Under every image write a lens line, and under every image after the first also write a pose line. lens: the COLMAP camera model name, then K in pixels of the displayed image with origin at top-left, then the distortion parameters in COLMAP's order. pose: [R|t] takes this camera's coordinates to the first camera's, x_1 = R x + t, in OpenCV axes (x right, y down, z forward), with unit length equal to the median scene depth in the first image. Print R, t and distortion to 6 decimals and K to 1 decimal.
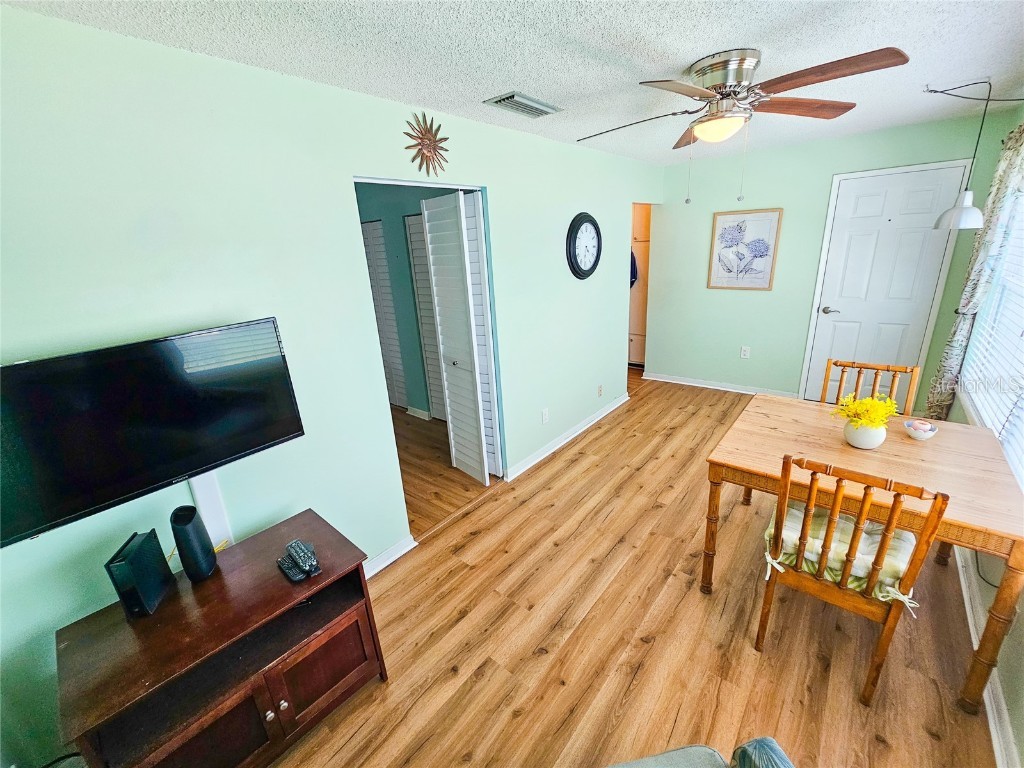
lens RADIAL K [[420.9, 0, 511.3], [0, 420.9, 383.1], [0, 0, 1]] dist [-0.002400, -0.001207]
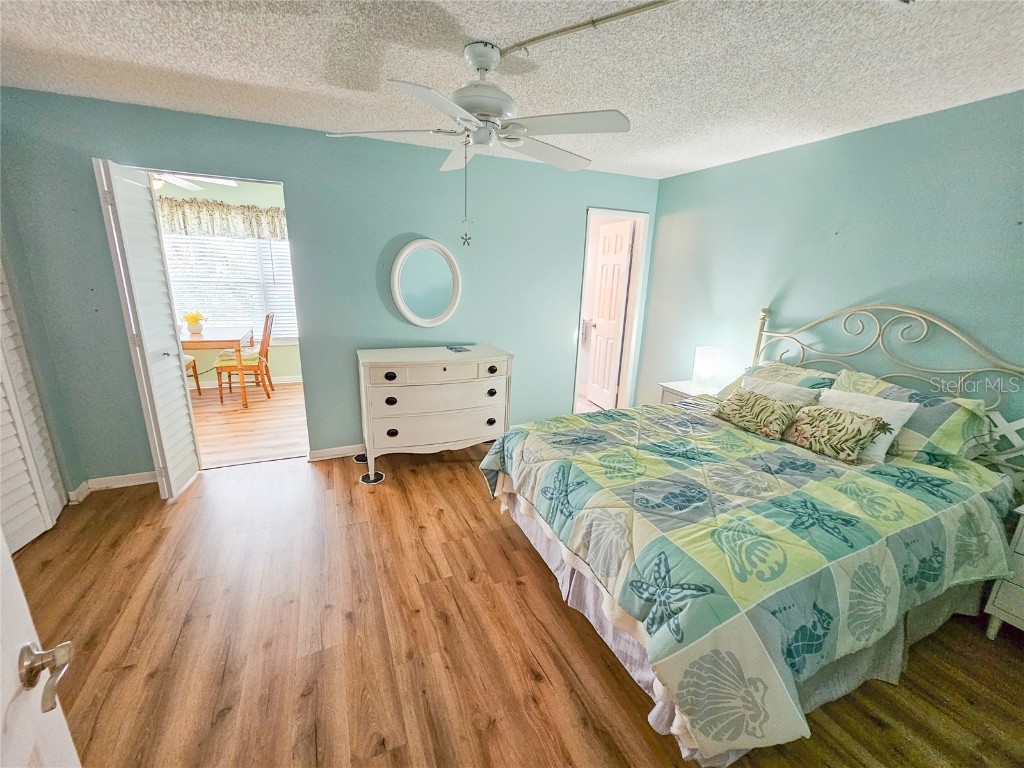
lens RADIAL K [[414.0, 0, 512.0], [0, 414.0, 384.0], [0, 0, 1]] dist [-0.001695, -0.000297]
pose [[-0.896710, -0.083832, 0.434607, -1.352539], [0.161142, 0.852684, 0.496954, -0.359494], [-0.412243, 0.515658, -0.751101, 1.580669]]
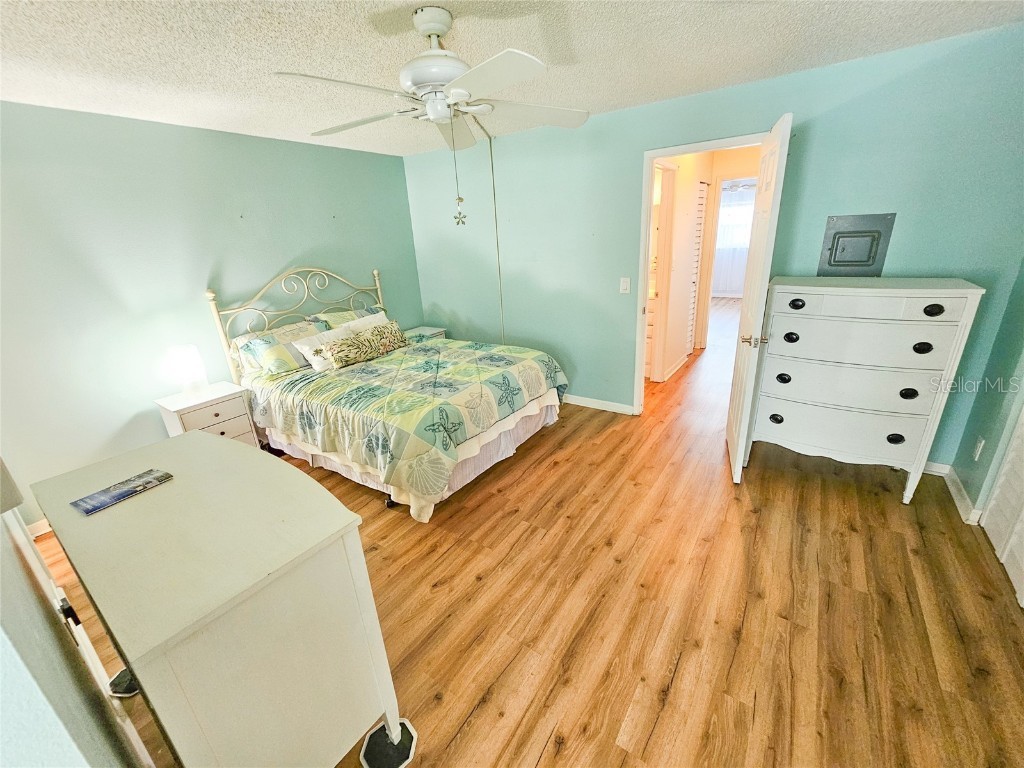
lens RADIAL K [[420.9, 0, 511.3], [0, 420.9, 383.1], [0, 0, 1]] dist [-0.002400, -0.001207]
pose [[0.086778, 0.385947, -0.918430, -0.195501], [-0.264486, 0.897750, 0.352267, -0.254328], [0.960477, 0.212344, 0.179982, 0.959502]]
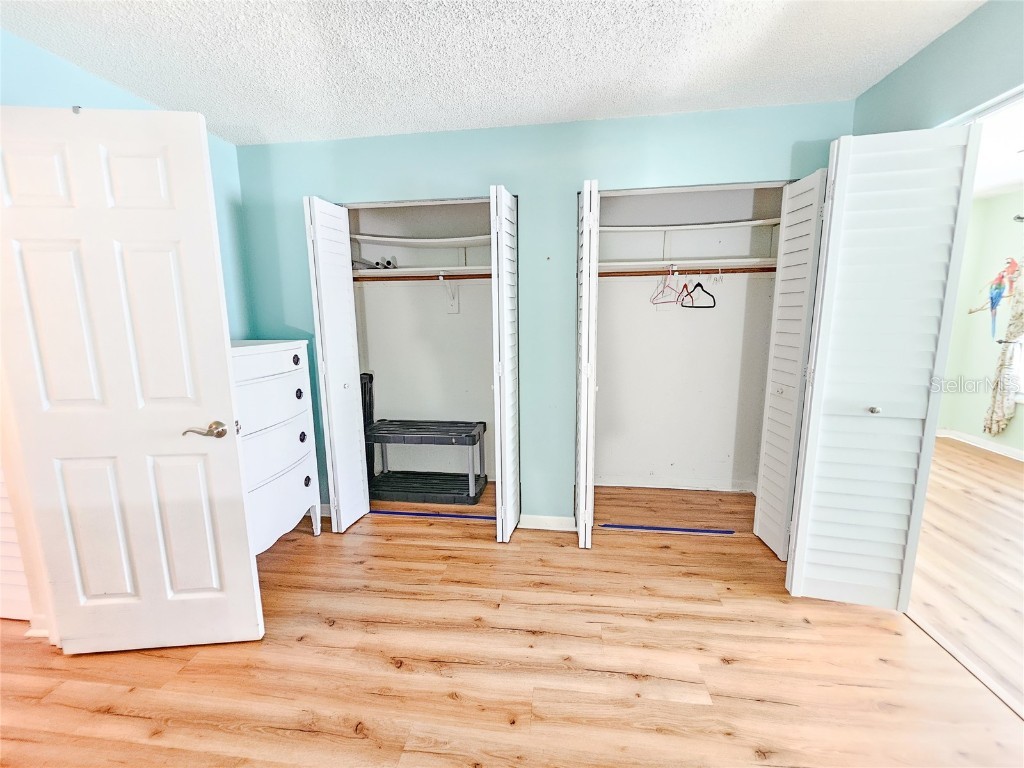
lens RADIAL K [[420.9, 0, 511.3], [0, 420.9, 383.1], [0, 0, 1]] dist [-0.002400, -0.001207]
pose [[0.843316, -0.036710, 0.536162, -0.990374], [0.131691, 0.981363, -0.139942, -0.079073], [-0.521033, 0.188623, 0.832434, 0.870008]]
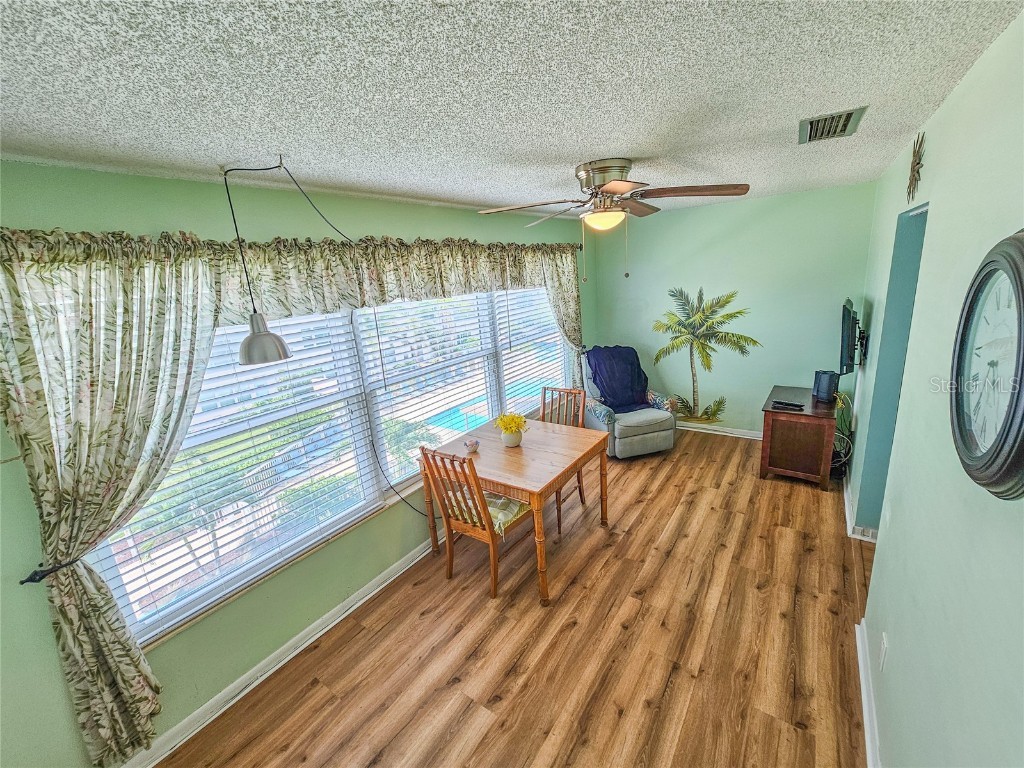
lens RADIAL K [[416.2, 0, 509.3], [0, 416.2, 389.3], [0, 0, 1]] dist [-0.002161, -0.000514]
pose [[-0.986655, 0.159954, -0.030450, 0.614882], [0.116971, 0.826378, 0.550833, -0.629256], [0.113271, 0.539921, -0.834060, 1.560727]]
